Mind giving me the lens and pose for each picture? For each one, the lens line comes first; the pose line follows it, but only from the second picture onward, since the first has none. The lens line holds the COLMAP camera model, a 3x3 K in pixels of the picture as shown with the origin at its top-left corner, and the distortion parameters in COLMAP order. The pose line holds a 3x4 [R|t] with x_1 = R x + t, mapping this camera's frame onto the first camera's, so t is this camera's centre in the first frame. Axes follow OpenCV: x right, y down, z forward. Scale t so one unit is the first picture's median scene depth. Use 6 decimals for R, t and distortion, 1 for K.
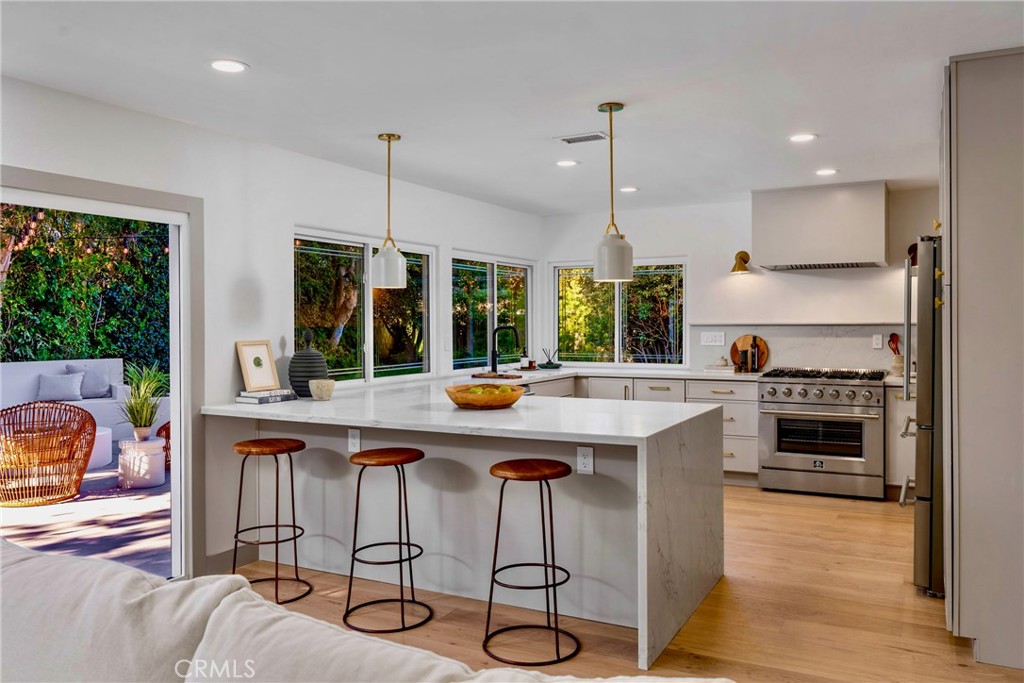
lens RADIAL K [[799.0, 0, 512.4], [0, 799.0, 324.5], [0, 0, 1]] dist [0.007046, -0.001150]
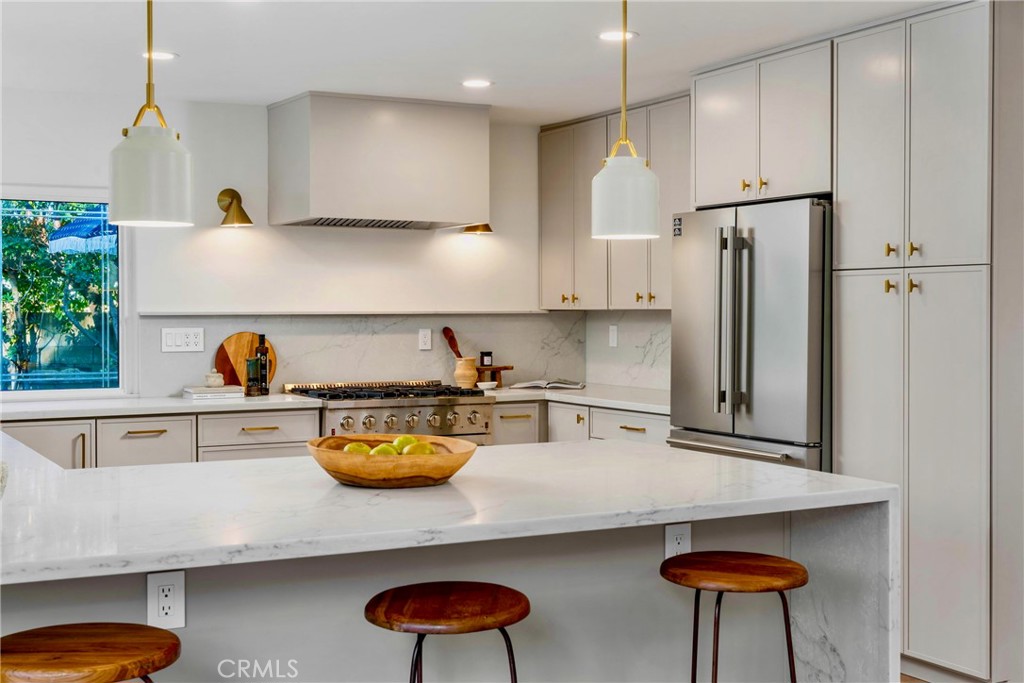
lens RADIAL K [[1301.8, 0, 513.1], [0, 1301.8, 333.6], [0, 0, 1]] dist [0.021894, 0.000000]
pose [[0.563931, -0.012231, 0.825731, -0.406393], [0.002013, 0.999908, 0.013437, 0.001605], [-0.825819, -0.005916, 0.563904, 0.308903]]
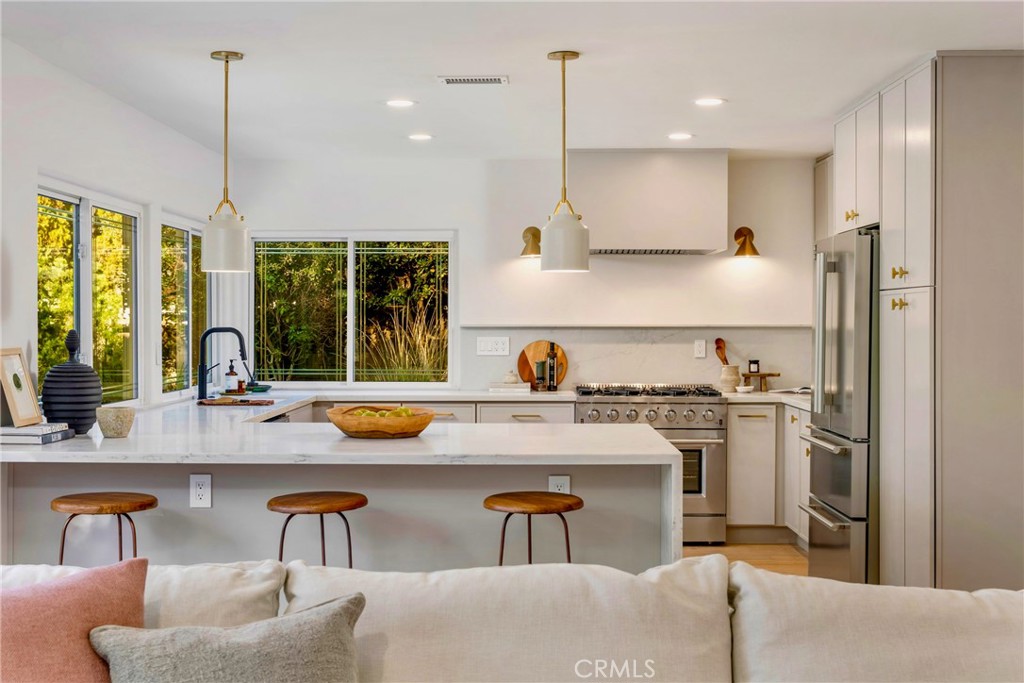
lens RADIAL K [[1360.7, 0, 513.9], [0, 1360.7, 332.0], [0, 0, 1]] dist [0.024869, 0.000000]
pose [[0.890790, 0.001646, 0.454413, -0.313967], [-0.003123, 0.999992, 0.002500, 0.001948], [-0.454405, -0.003646, 0.890788, -0.114263]]
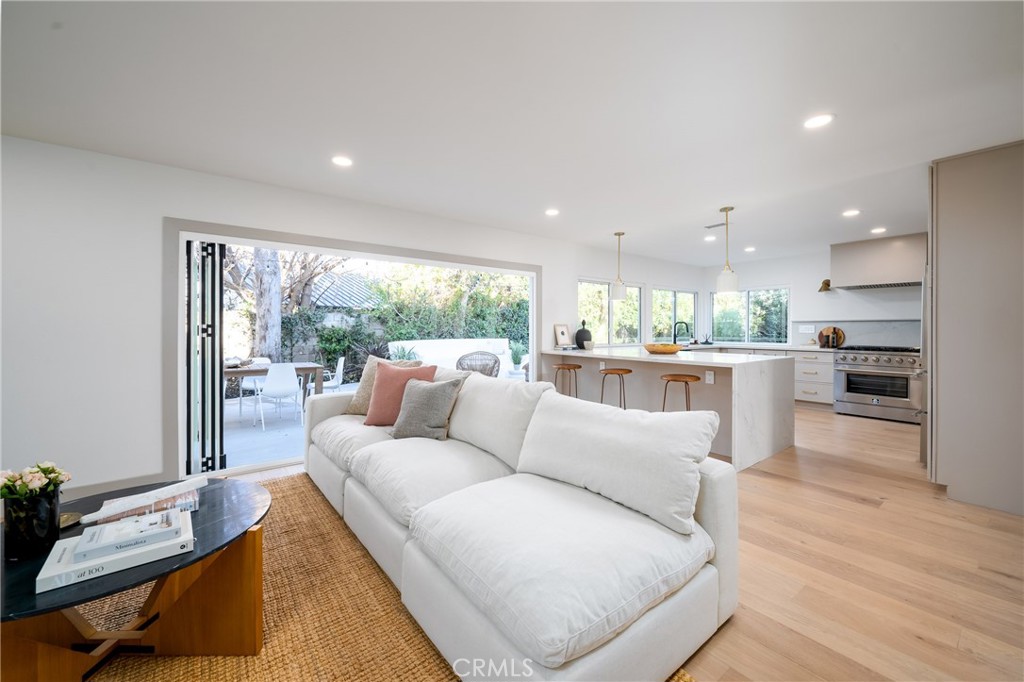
lens RADIAL K [[402.5, 0, 511.0], [0, 402.5, 330.9], [0, 0, 1]] dist [-0.004165, -0.000045]
pose [[0.904842, 0.007696, -0.425679, 0.036383], [-0.006967, 0.999970, 0.003268, 0.025155], [0.425691, 0.000009, 0.904868, -0.105283]]
